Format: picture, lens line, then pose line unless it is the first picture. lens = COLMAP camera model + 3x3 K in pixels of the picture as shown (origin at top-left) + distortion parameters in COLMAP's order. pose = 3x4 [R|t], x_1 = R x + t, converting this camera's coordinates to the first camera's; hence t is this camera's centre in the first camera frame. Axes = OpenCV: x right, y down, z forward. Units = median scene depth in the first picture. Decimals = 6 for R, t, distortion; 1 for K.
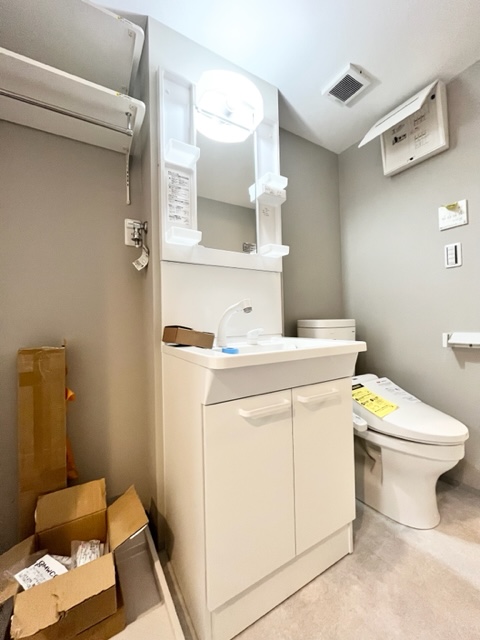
lens RADIAL K [[258.5, 0, 240.0], [0, 258.5, 320.0], [0, 0, 1]] dist [-0.003311, -0.000508]
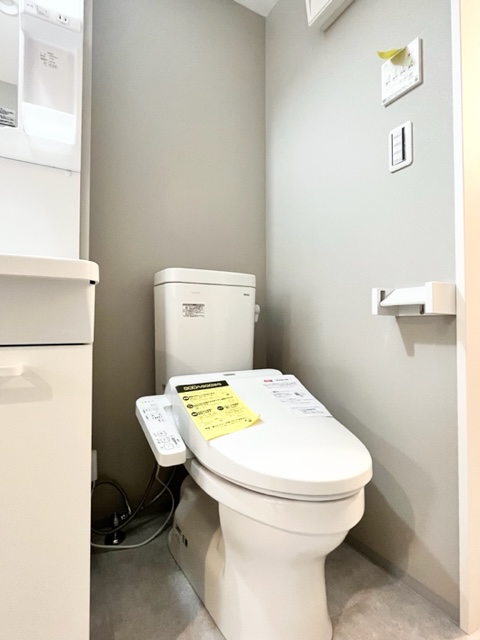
lens RADIAL K [[343.5, 0, 240.0], [0, 343.5, 320.0], [0, 0, 1]] dist [-0.001471, -0.000868]
pose [[0.999572, 0.023130, -0.017912, 0.596146], [-0.023346, 0.999656, -0.011945, 0.149039], [0.017630, 0.012358, 0.999768, 0.325354]]
